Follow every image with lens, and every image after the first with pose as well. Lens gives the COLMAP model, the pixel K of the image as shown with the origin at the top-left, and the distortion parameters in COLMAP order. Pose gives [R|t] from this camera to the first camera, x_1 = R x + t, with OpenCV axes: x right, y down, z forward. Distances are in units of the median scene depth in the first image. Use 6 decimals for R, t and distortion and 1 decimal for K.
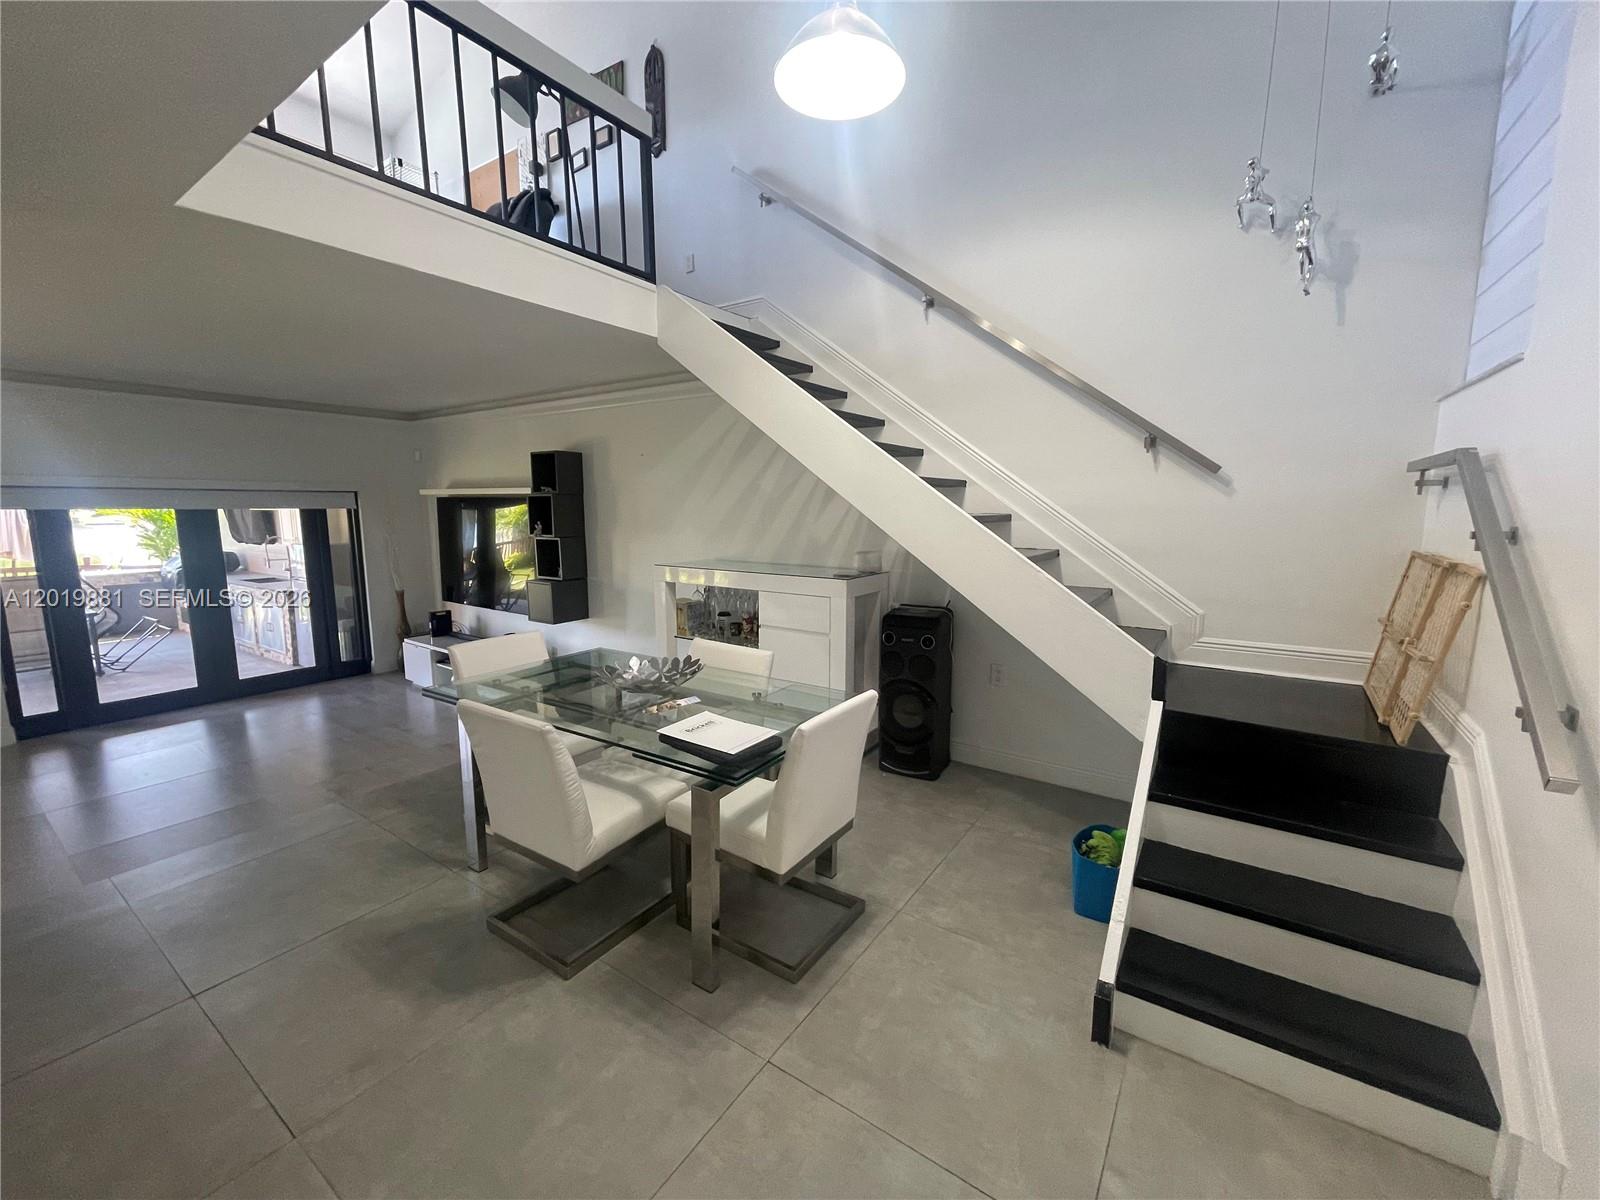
lens RADIAL K [[647.5, 0, 802.1], [0, 647.5, 590.7], [0, 0, 1]] dist [-0.000616, 0.000112]
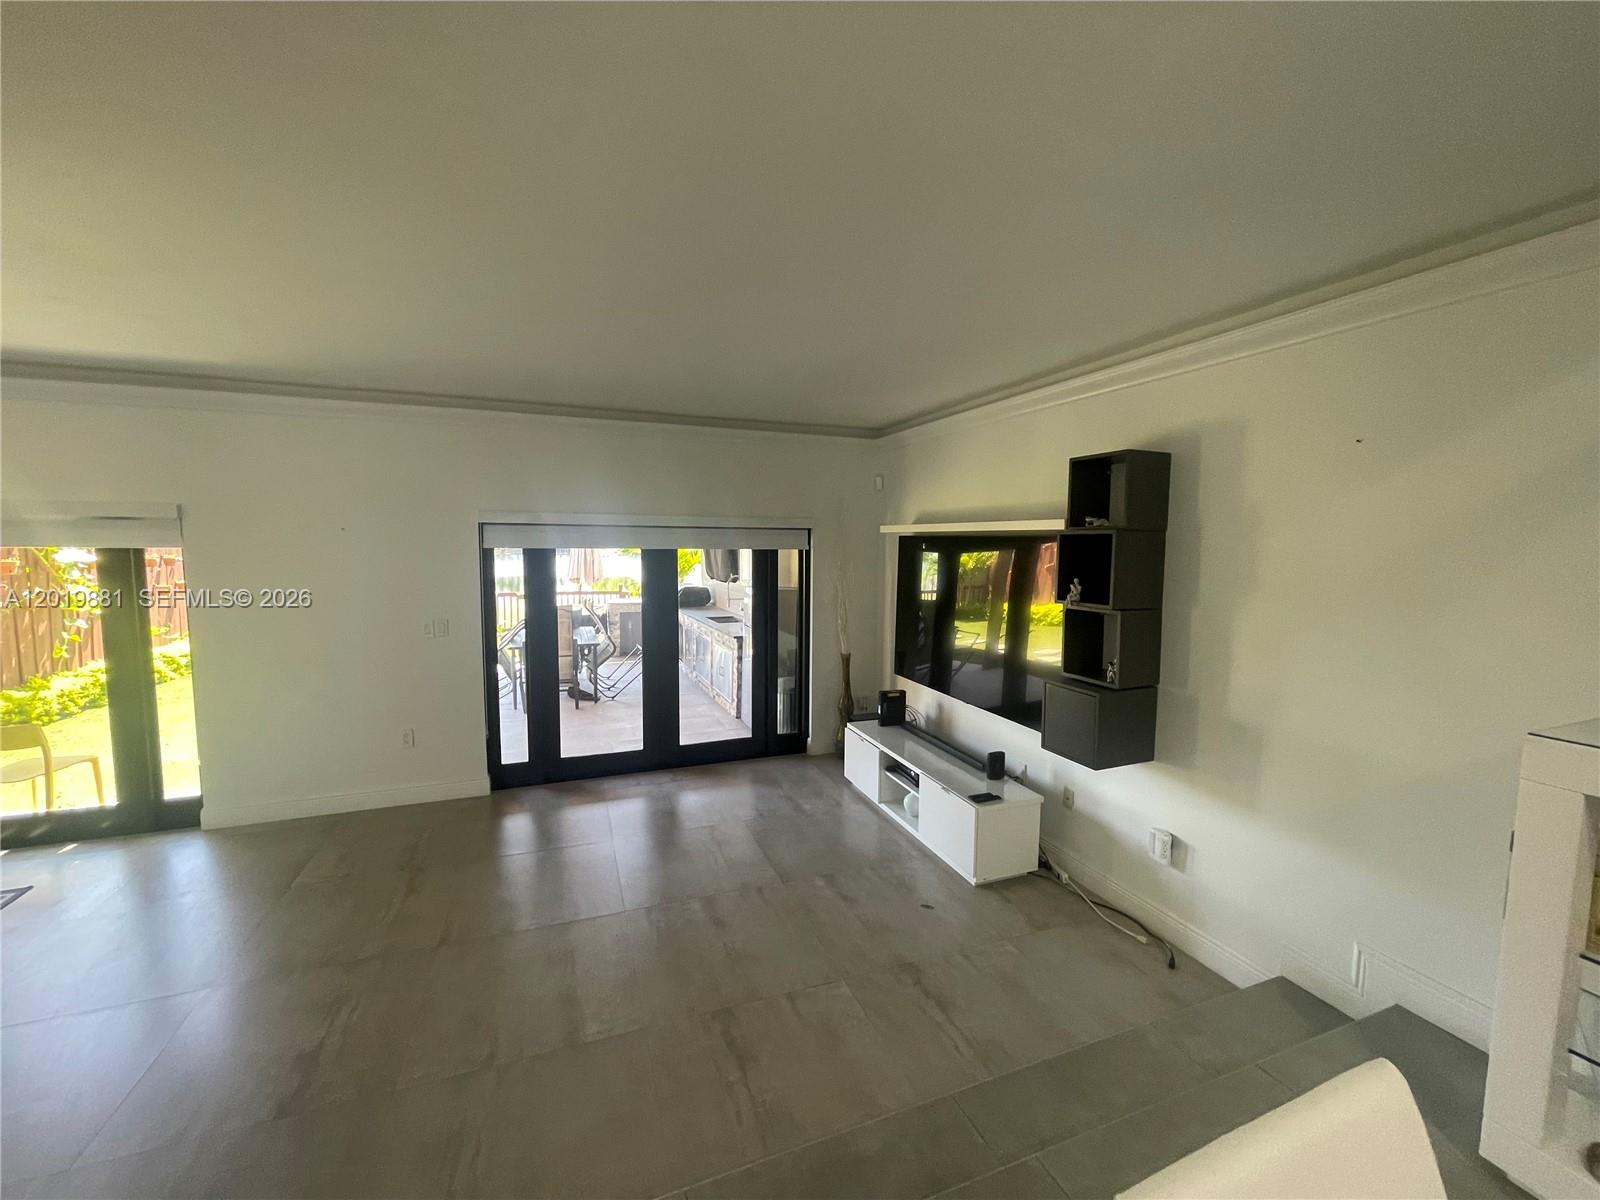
lens RADIAL K [[647.5, 0, 801.2], [0, 647.5, 596.1], [0, 0, 1]] dist [-0.000616, 0.000112]
pose [[0.822331, 0.055137, -0.566332, -0.233957], [-0.084612, 0.996078, -0.025884, -0.046795], [0.562684, 0.069204, 0.823771, 0.331769]]
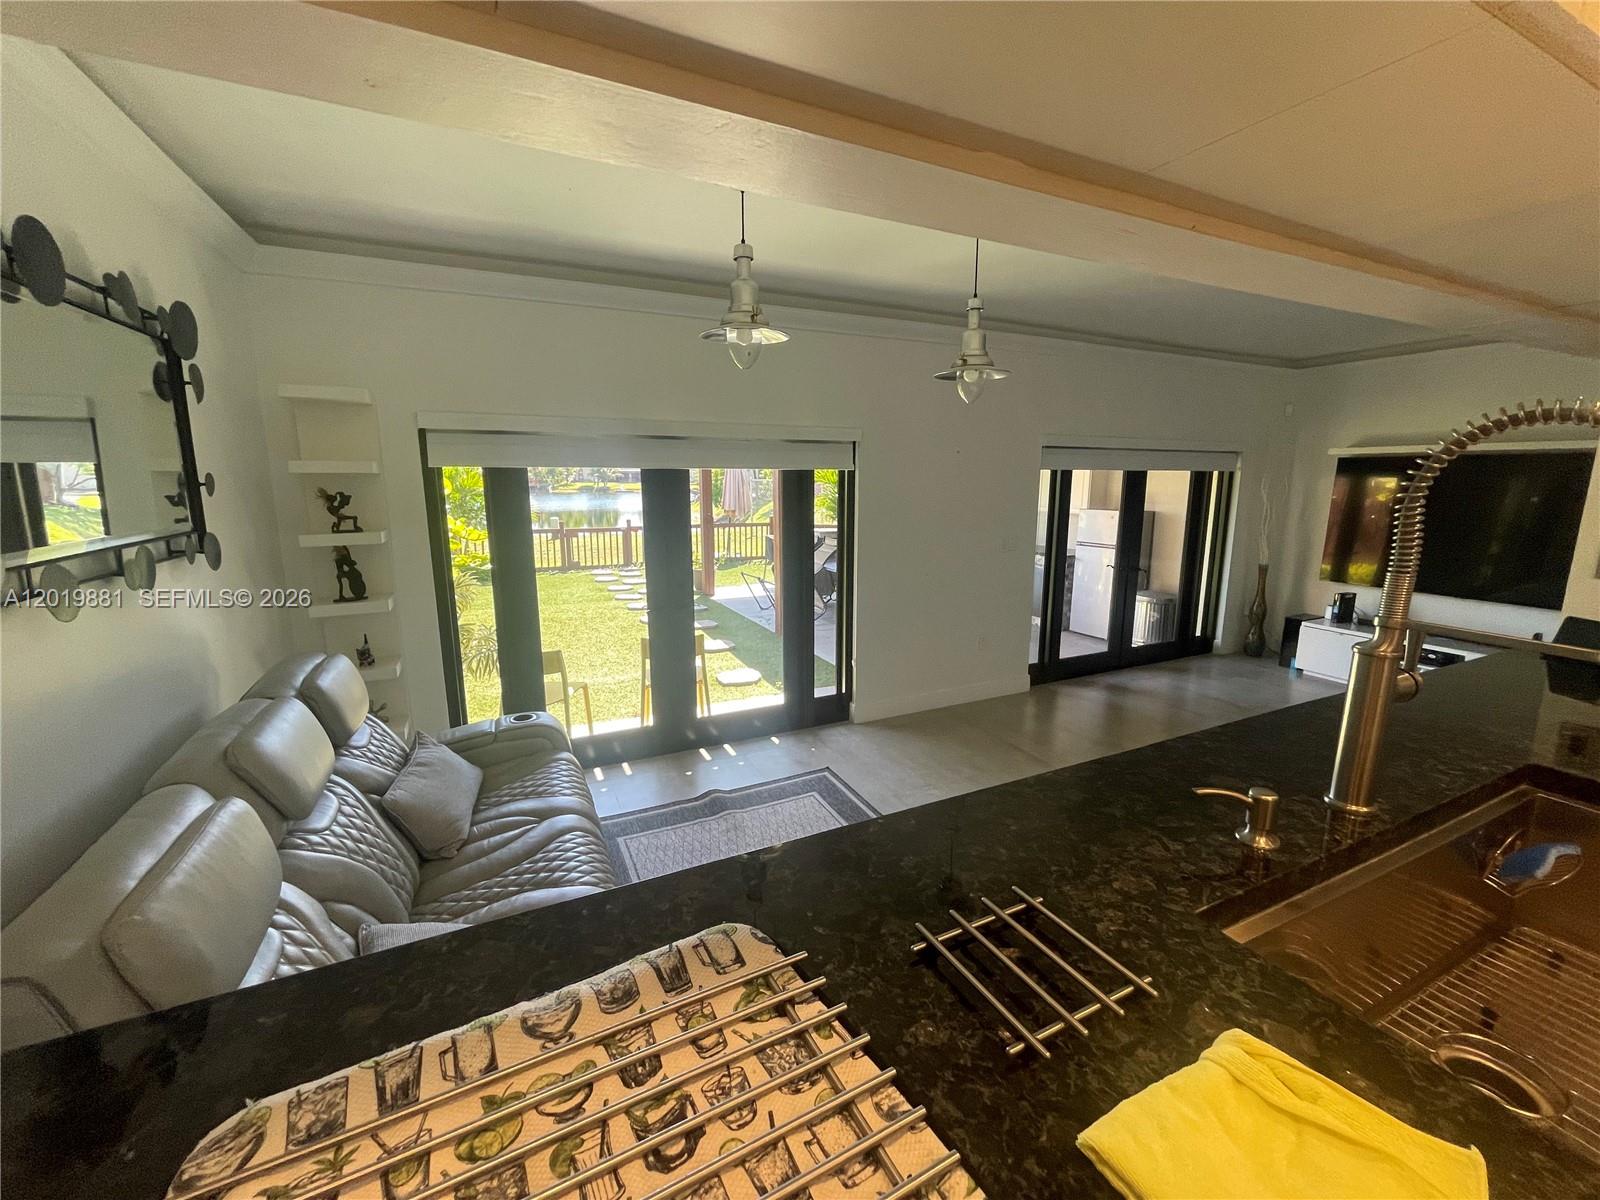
lens RADIAL K [[660.5, 0, 812.8], [0, 660.5, 590.8], [0, 0, 1]] dist [-0.003110, -0.000119]
pose [[0.867298, 0.110177, -0.485444, -0.731991], [-0.080699, 0.993418, 0.081291, 0.010201], [0.491205, -0.031329, 0.870480, -0.079491]]
